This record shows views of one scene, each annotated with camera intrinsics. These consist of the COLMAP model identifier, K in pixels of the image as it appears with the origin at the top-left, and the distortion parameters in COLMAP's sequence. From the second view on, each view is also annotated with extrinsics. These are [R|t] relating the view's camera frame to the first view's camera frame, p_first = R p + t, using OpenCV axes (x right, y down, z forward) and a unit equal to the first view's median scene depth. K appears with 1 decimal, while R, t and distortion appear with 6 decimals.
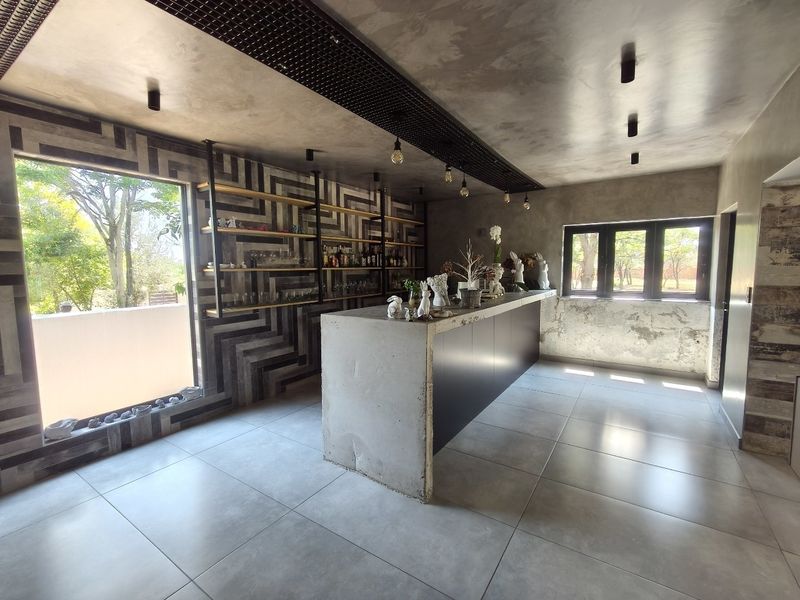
lens RADIAL K [[362.2, 0, 400.0], [0, 362.2, 300.0], [0, 0, 1]] dist [0.000479, 0.000177]
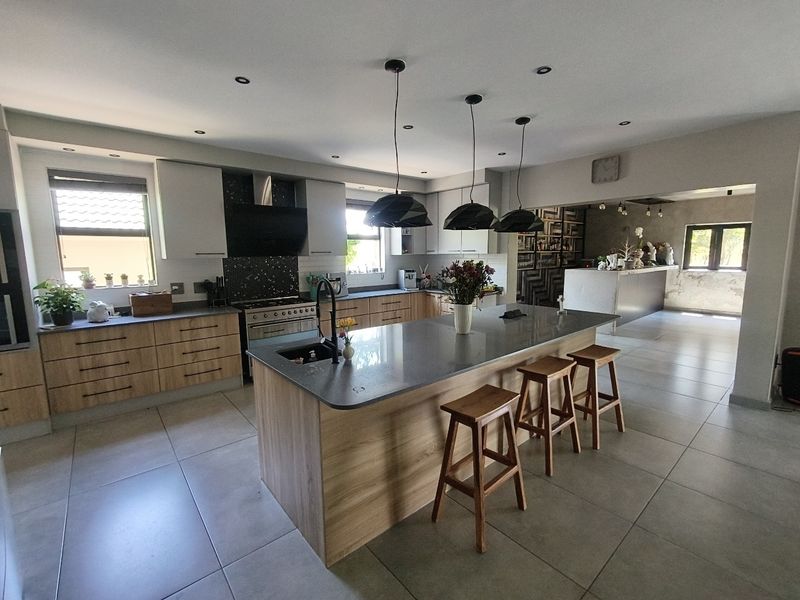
lens RADIAL K [[362.2, 0, 400.0], [0, 362.2, 300.0], [0, 0, 1]] dist [0.000479, 0.000177]
pose [[0.963041, 0.038540, -0.266583, -0.334120], [-0.027238, 0.998572, 0.045965, 0.087534], [0.267973, -0.037005, 0.962715, -0.912865]]
